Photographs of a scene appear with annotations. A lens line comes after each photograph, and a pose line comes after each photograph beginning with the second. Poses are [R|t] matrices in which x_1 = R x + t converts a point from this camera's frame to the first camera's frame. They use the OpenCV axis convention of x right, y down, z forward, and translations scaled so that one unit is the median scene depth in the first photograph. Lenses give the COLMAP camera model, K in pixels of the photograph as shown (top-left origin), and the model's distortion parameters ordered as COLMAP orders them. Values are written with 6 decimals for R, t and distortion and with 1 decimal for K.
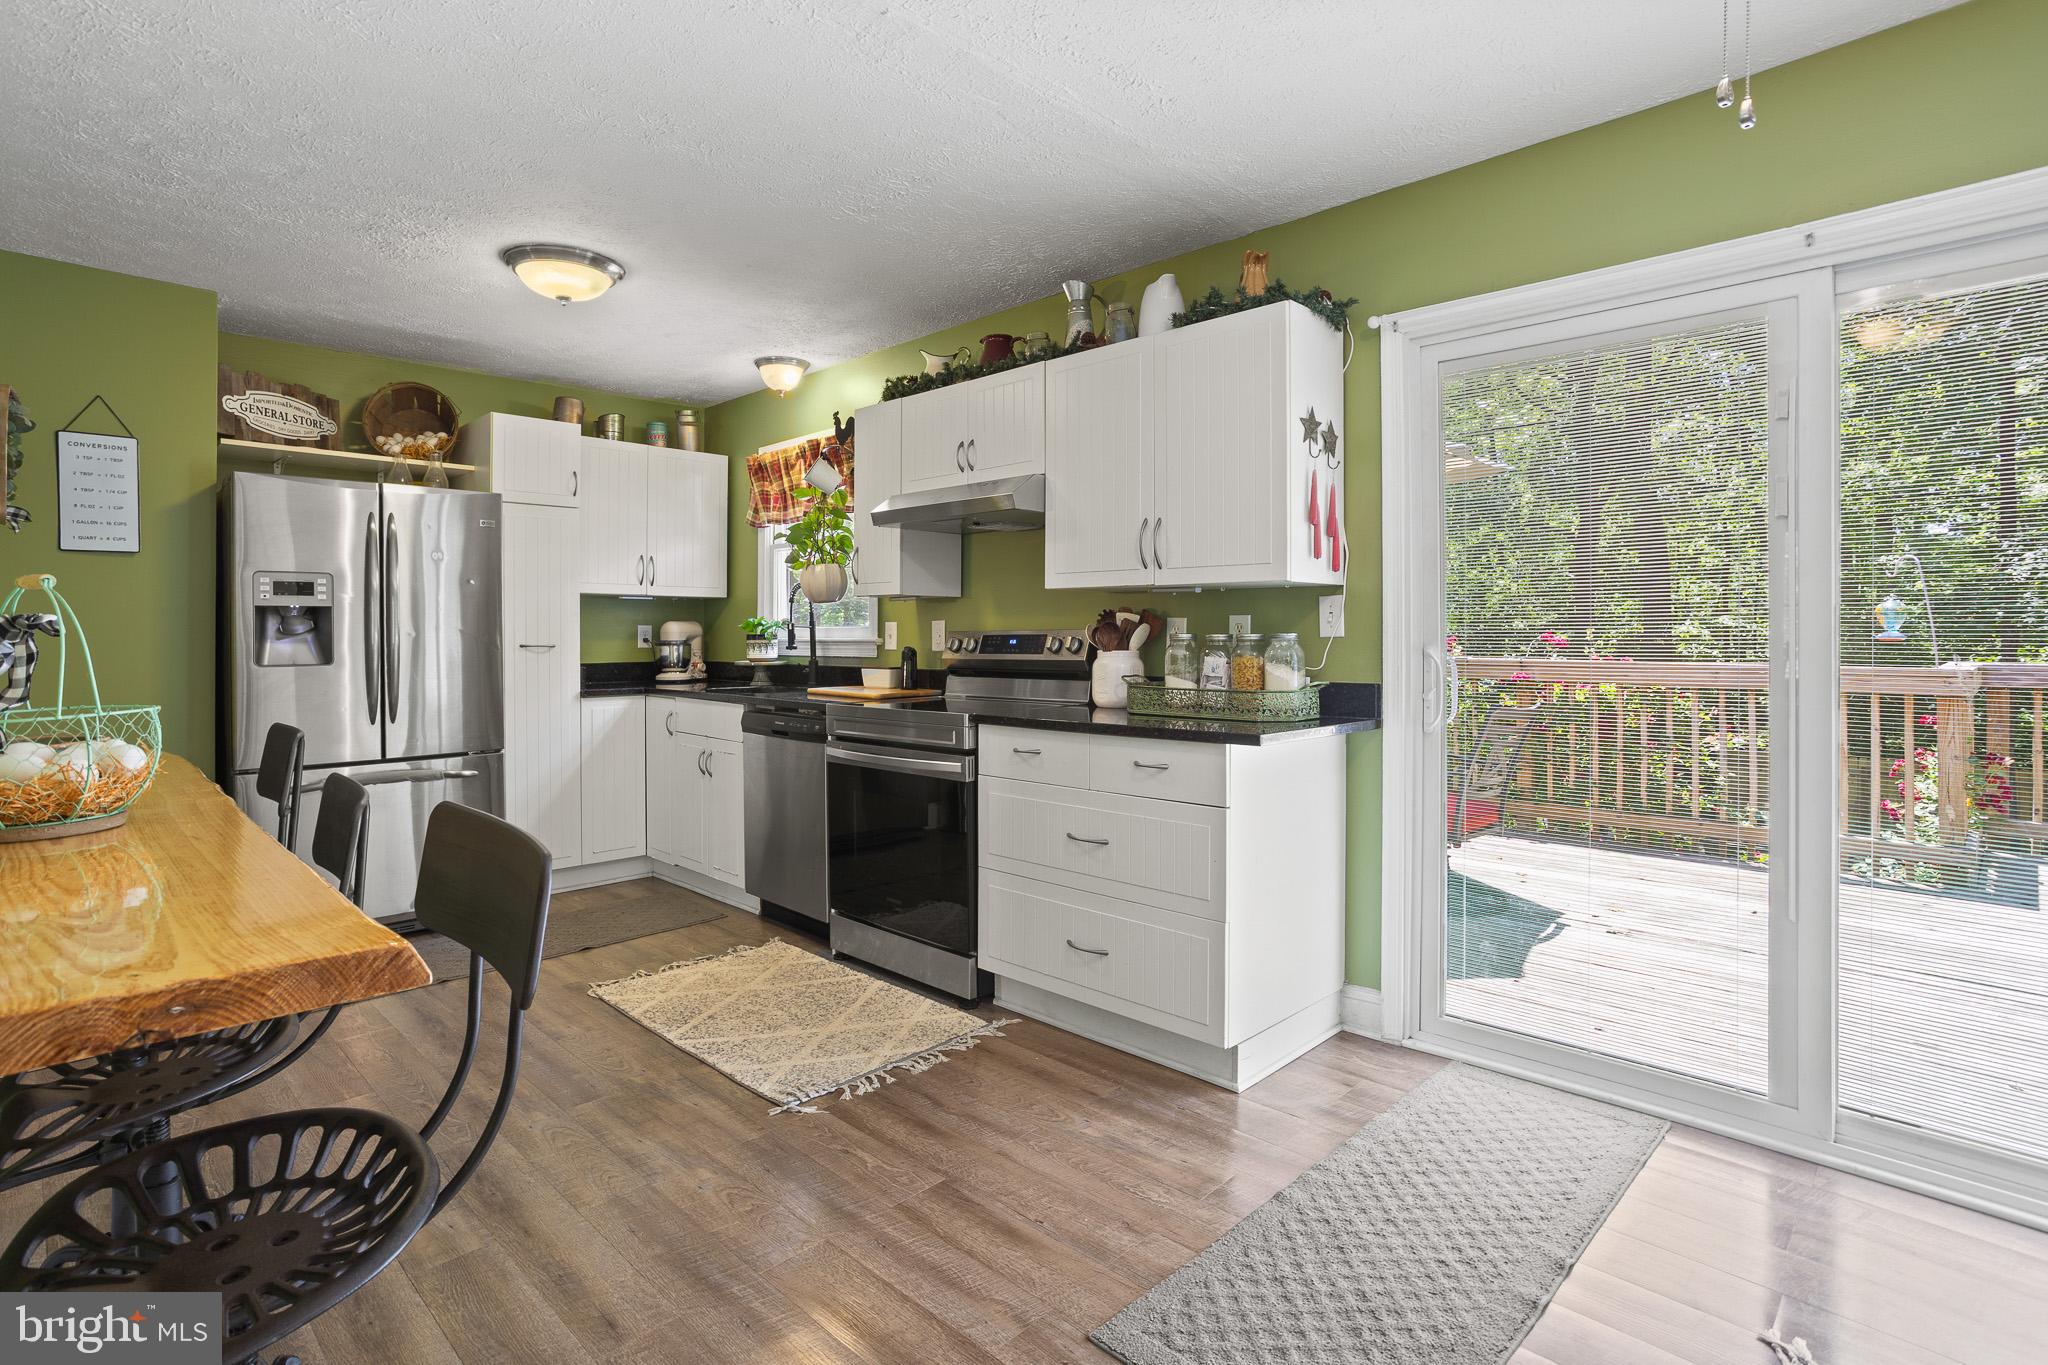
lens RADIAL K [[993.9, 0, 1029.7], [0, 993.9, 690.2], [0, 0, 1]] dist [-0.055951, 0.036566]
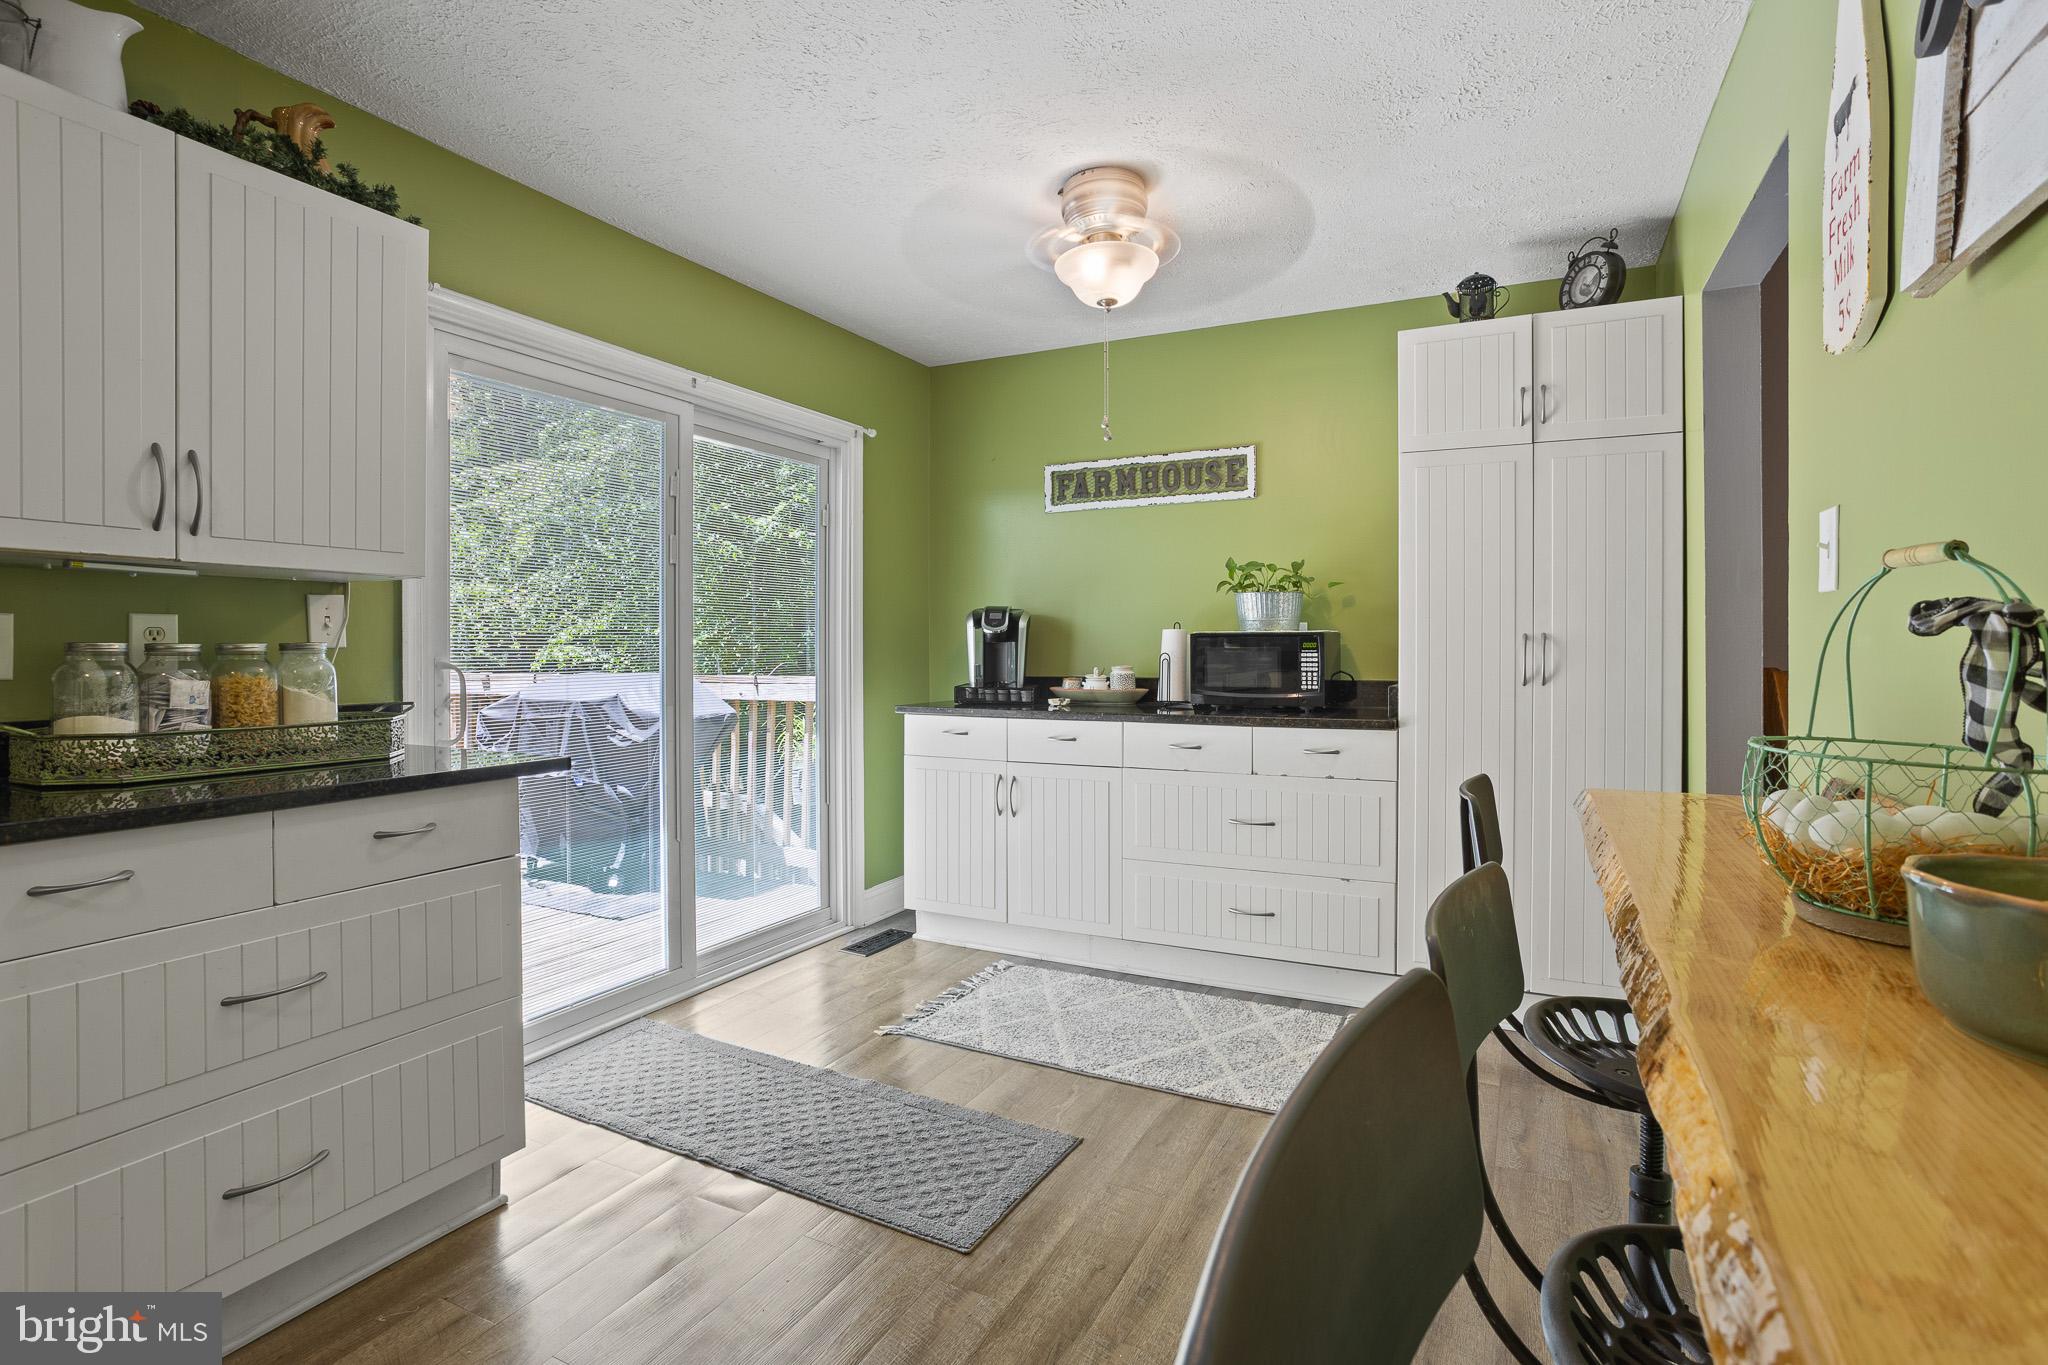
lens RADIAL K [[993.9, 0, 1029.7], [0, 993.9, 690.2], [0, 0, 1]] dist [-0.055951, 0.036566]
pose [[-0.299924, -0.045629, 0.952871, -0.624676], [0.050277, 0.996711, 0.063554, -0.043407], [-0.952637, 0.066969, -0.296644, 0.741009]]
